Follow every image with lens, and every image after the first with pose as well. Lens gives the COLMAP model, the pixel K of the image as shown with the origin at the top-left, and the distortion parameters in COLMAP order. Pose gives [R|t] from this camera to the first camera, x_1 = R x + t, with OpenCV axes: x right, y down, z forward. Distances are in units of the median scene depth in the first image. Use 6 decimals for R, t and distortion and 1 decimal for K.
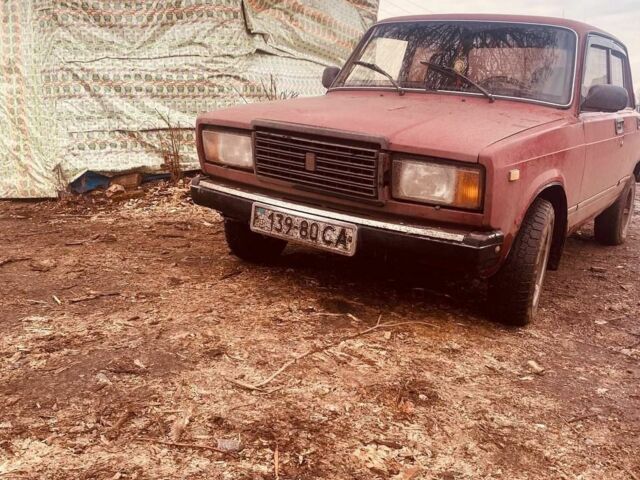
lens RADIAL K [[660.5, 0, 320.0], [0, 660.5, 240.0], [0, 0, 1]] dist [0.152807, -0.293590]
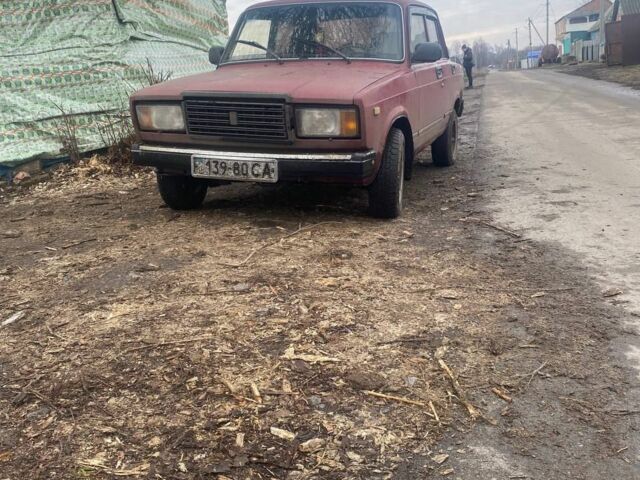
lens RADIAL K [[660.5, 0, 320.0], [0, 660.5, 240.0], [0, 0, 1]] dist [0.152807, -0.293590]
pose [[0.966431, -0.151780, 0.207301, -0.133885], [0.144001, 0.988200, 0.052202, 0.067646], [-0.212778, -0.020598, 0.976883, -0.308641]]
